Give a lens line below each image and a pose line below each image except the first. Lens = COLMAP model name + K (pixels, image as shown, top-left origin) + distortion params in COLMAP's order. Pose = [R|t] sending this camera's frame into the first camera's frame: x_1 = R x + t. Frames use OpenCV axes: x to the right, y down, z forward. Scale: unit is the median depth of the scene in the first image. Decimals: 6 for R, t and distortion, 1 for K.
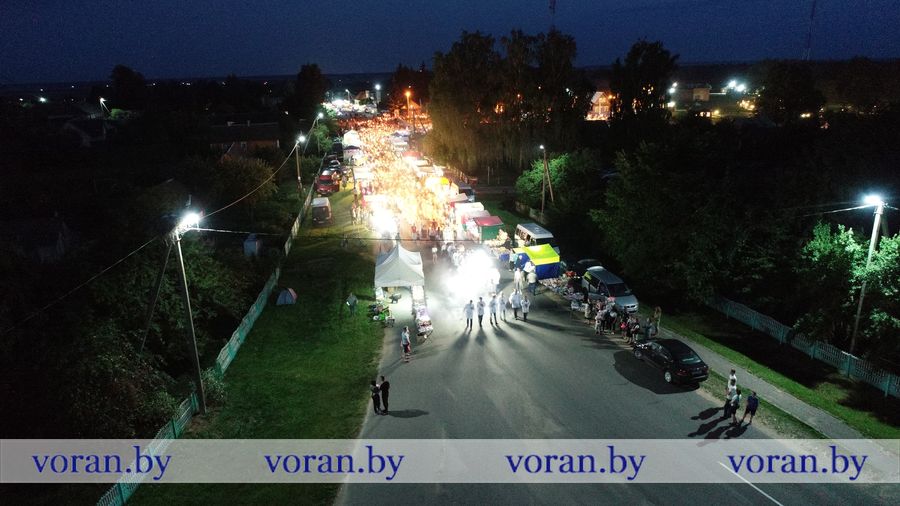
lens RADIAL K [[634.0, 0, 448.0], [0, 634.0, 251.0], [0, 0, 1]] dist [0.004003, 0.002387]
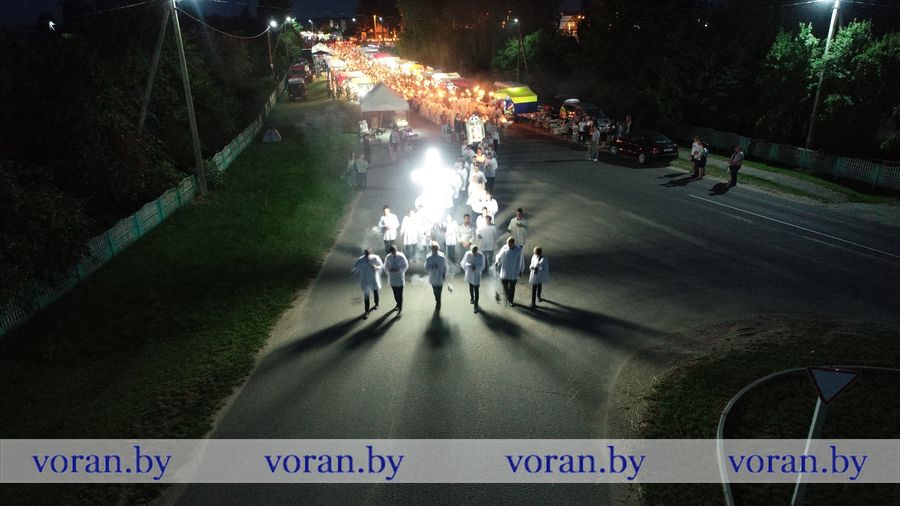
lens RADIAL K [[634.0, 0, 451.1], [0, 634.0, 253.3], [0, 0, 1]] dist [0.004003, 0.002387]
pose [[0.998383, -0.019502, 0.053404, -0.026610], [0.014913, 0.996268, 0.085014, 0.186019], [-0.054863, -0.084080, 0.994948, -0.049066]]
